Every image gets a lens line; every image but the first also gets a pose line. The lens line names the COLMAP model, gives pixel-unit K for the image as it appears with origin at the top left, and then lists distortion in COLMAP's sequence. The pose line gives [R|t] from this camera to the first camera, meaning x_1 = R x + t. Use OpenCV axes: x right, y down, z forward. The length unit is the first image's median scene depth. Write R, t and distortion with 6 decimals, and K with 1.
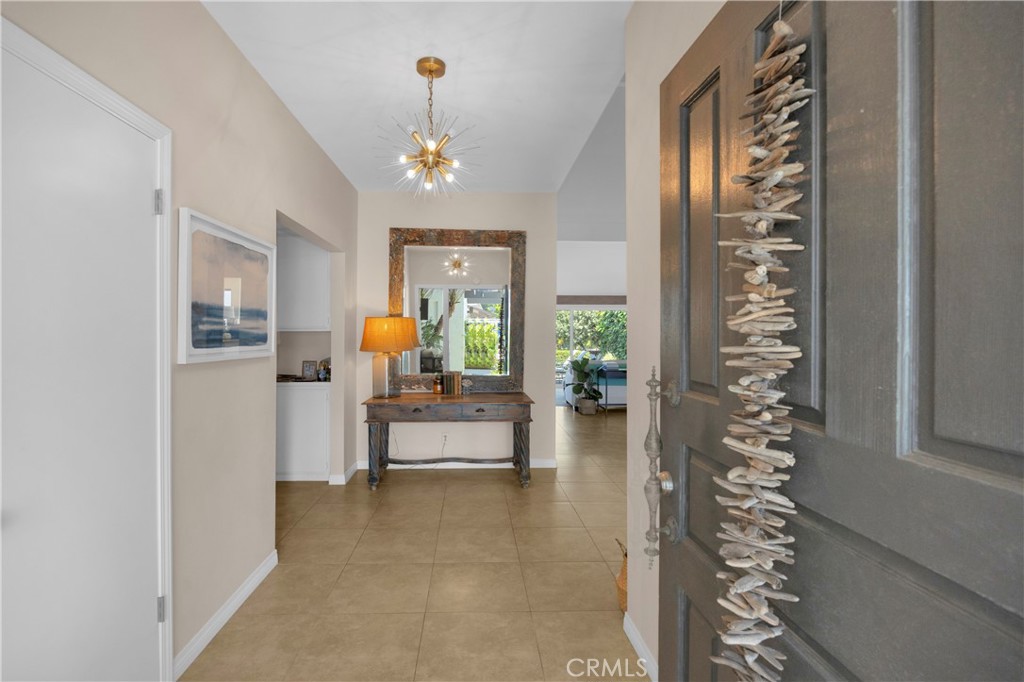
lens RADIAL K [[496.6, 0, 470.1], [0, 496.6, 336.5], [0, 0, 1]] dist [0.035220, 0.000121]
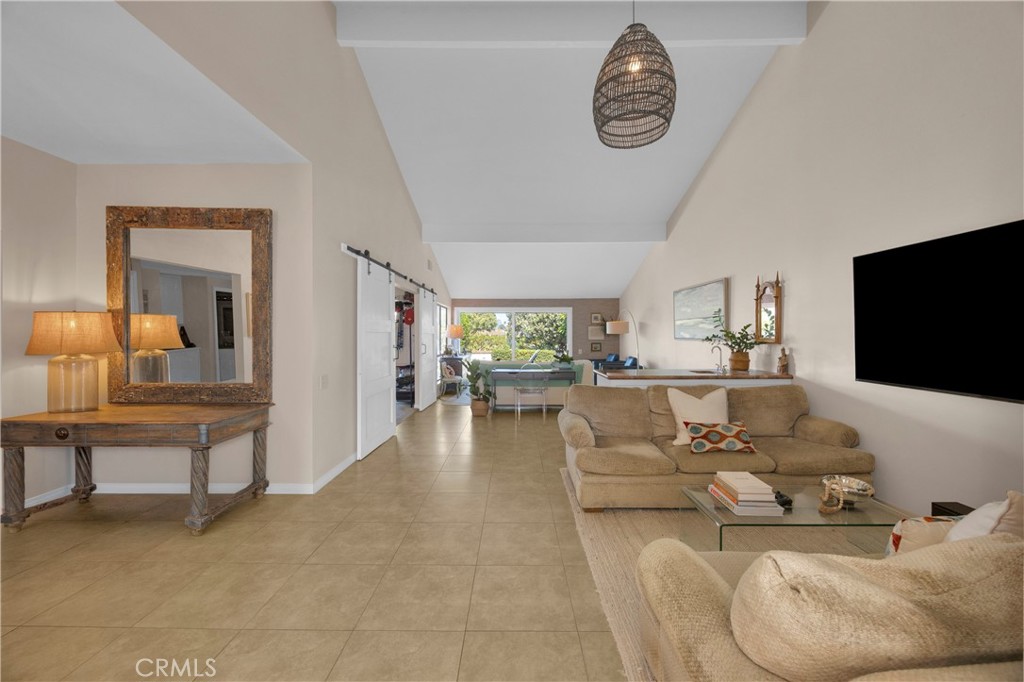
lens RADIAL K [[394.8, 0, 512.0], [0, 394.8, 341.0], [0, 0, 1]] dist [-0.000349, -0.000007]
pose [[0.999666, 0.000349, -0.025833, 0.320959], [-0.000126, 0.999963, 0.008628, 0.001234], [0.025835, -0.008622, 0.999629, 0.211614]]
